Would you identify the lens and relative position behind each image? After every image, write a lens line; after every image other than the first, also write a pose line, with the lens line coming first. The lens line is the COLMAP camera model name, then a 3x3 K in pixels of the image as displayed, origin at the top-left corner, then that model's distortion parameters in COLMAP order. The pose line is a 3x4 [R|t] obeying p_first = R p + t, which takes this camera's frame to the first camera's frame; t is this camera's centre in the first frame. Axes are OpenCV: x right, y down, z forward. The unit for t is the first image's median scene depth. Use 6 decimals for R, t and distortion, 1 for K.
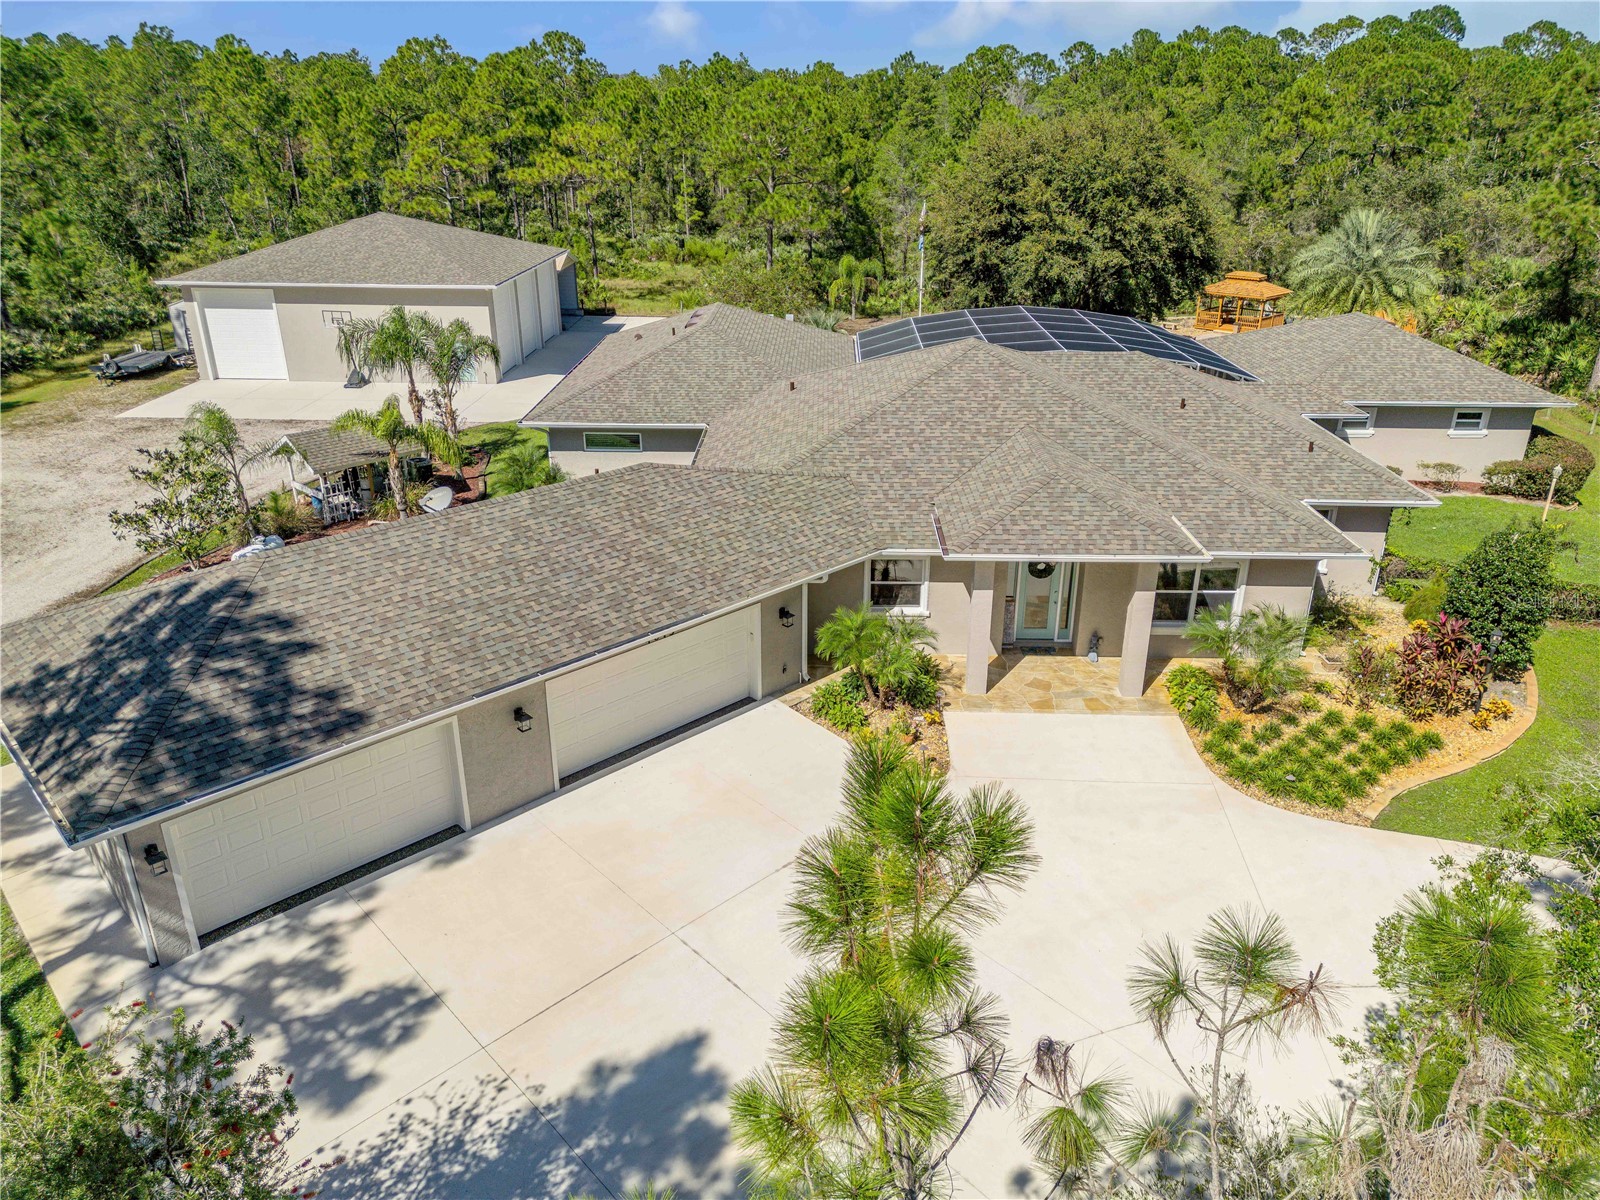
lens RADIAL K [[1132.1, 0, 807.7], [0, 1132.1, 603.3], [0, 0, 1]] dist [0.001785, 0.001459]
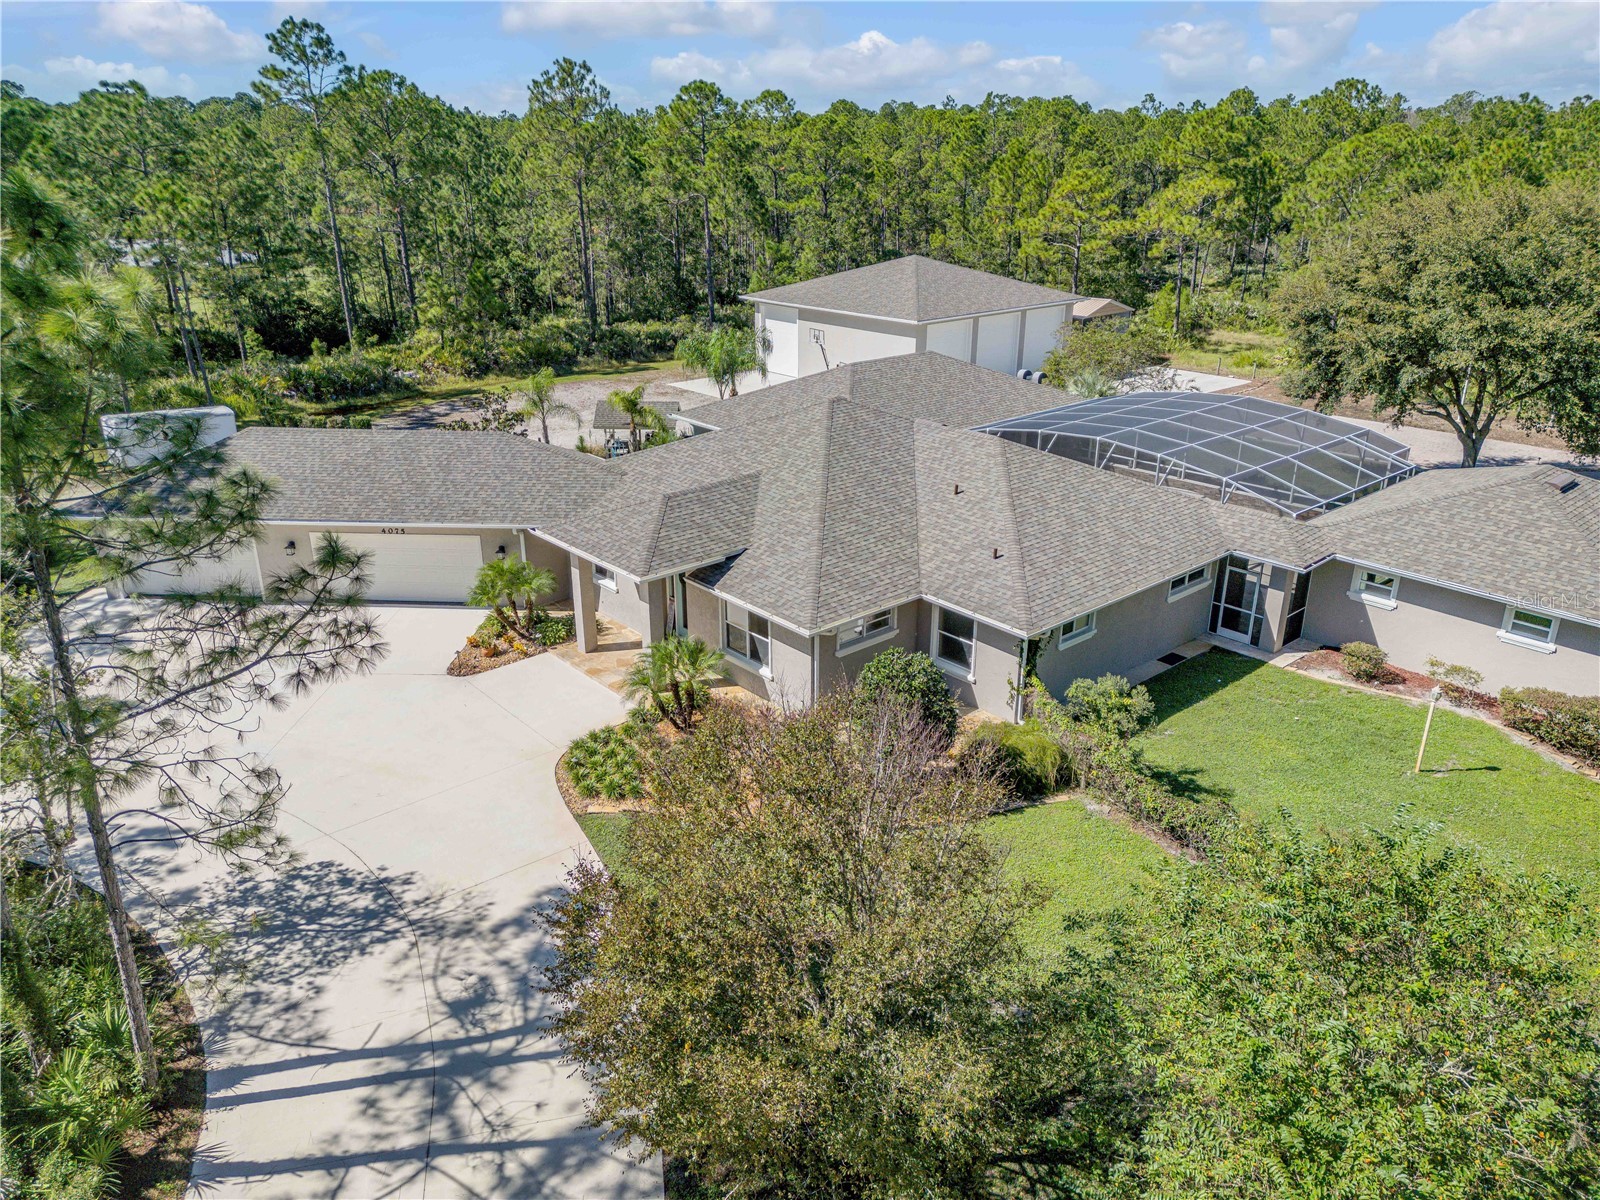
lens RADIAL K [[1147.3, 0, 818.6], [0, 1147.3, 600.5], [0, 0, 1]] dist [0.006300, 0.003042]
pose [[0.678362, 0.267104, -0.684457, 1.560152], [-0.290375, 0.953202, 0.084191, -0.210694], [0.674913, 0.141637, 0.724176, 0.285843]]
